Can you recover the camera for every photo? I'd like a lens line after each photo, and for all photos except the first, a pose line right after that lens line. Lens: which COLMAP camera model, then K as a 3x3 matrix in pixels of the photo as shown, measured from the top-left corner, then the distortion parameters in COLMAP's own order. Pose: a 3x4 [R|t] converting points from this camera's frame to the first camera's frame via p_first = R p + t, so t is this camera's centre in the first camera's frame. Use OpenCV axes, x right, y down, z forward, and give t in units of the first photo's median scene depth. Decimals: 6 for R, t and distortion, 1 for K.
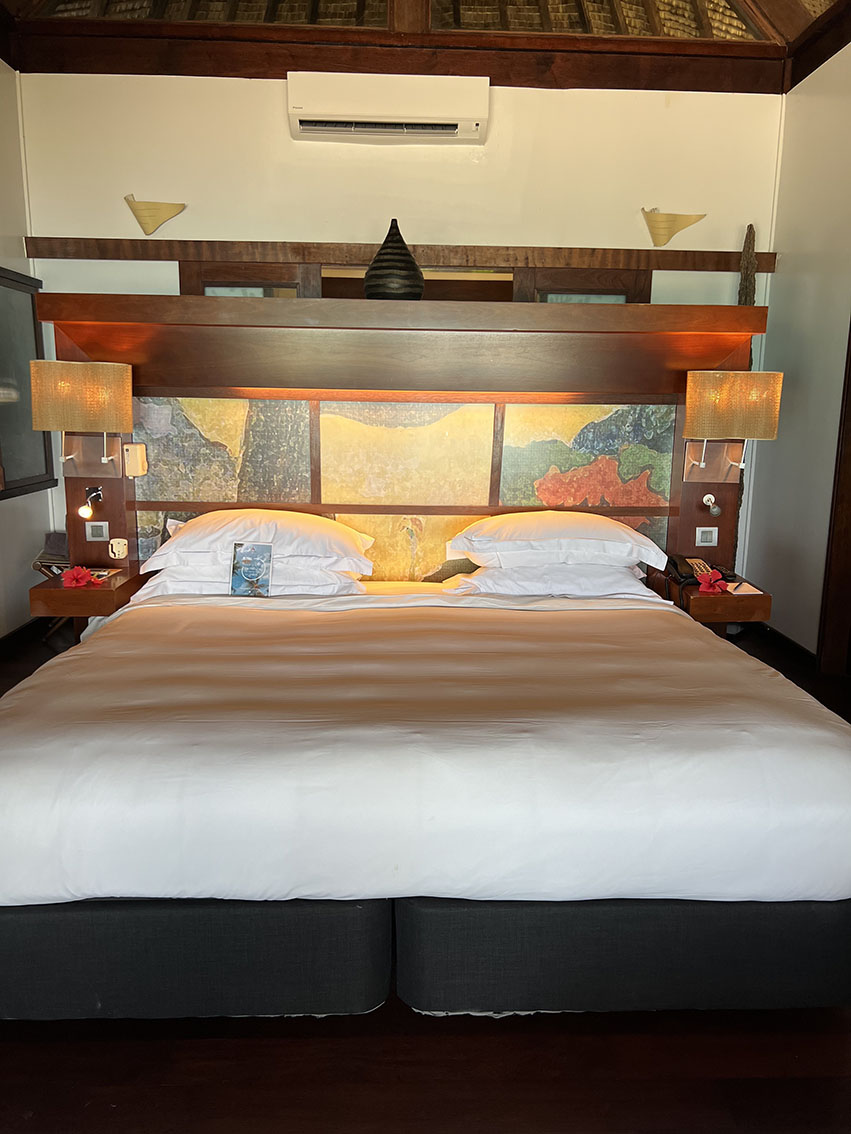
lens RADIAL K [[841.7, 0, 420.1], [0, 841.7, 597.4], [0, 0, 1]] dist [0.056301, -0.108240]
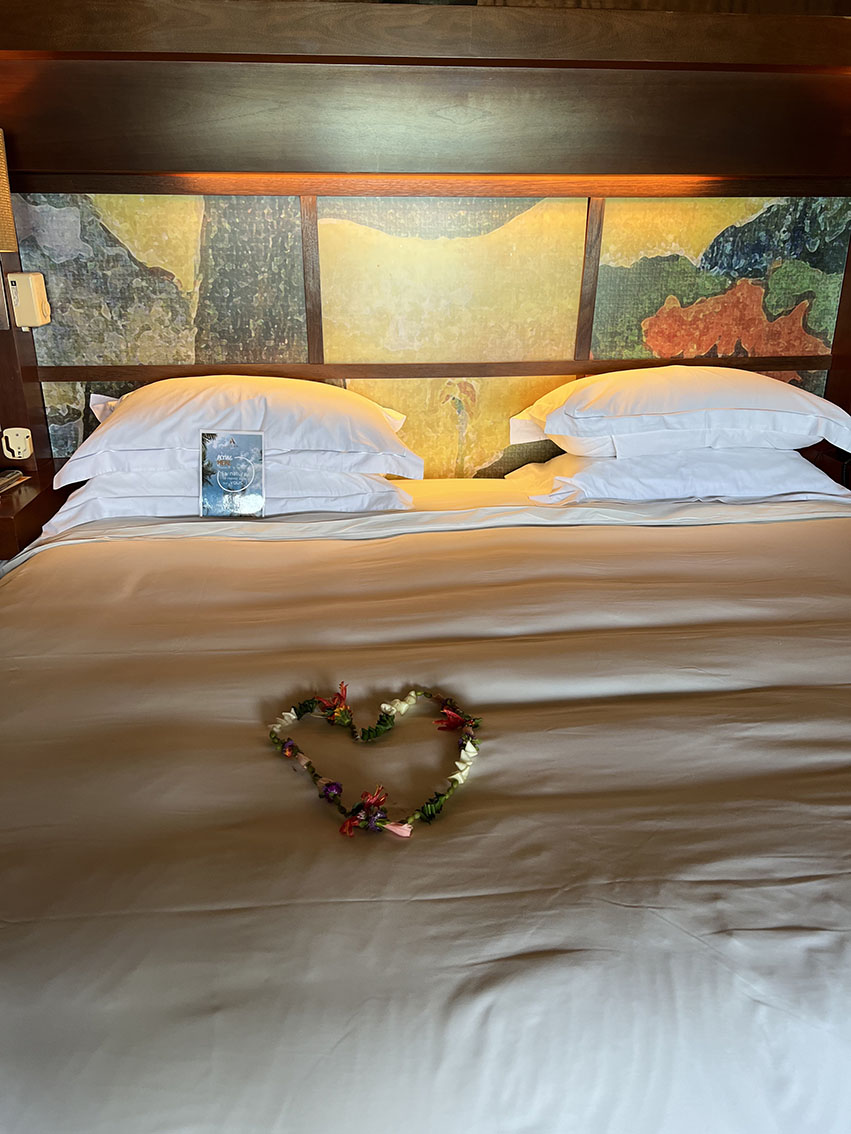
lens RADIAL K [[841.7, 0, 420.1], [0, 841.7, 597.4], [0, 0, 1]] dist [0.056301, -0.108240]
pose [[0.997505, -0.041336, 0.057225, -0.089262], [0.031109, 0.985073, 0.169301, -0.040968], [-0.063369, -0.167099, 0.983902, 0.315592]]
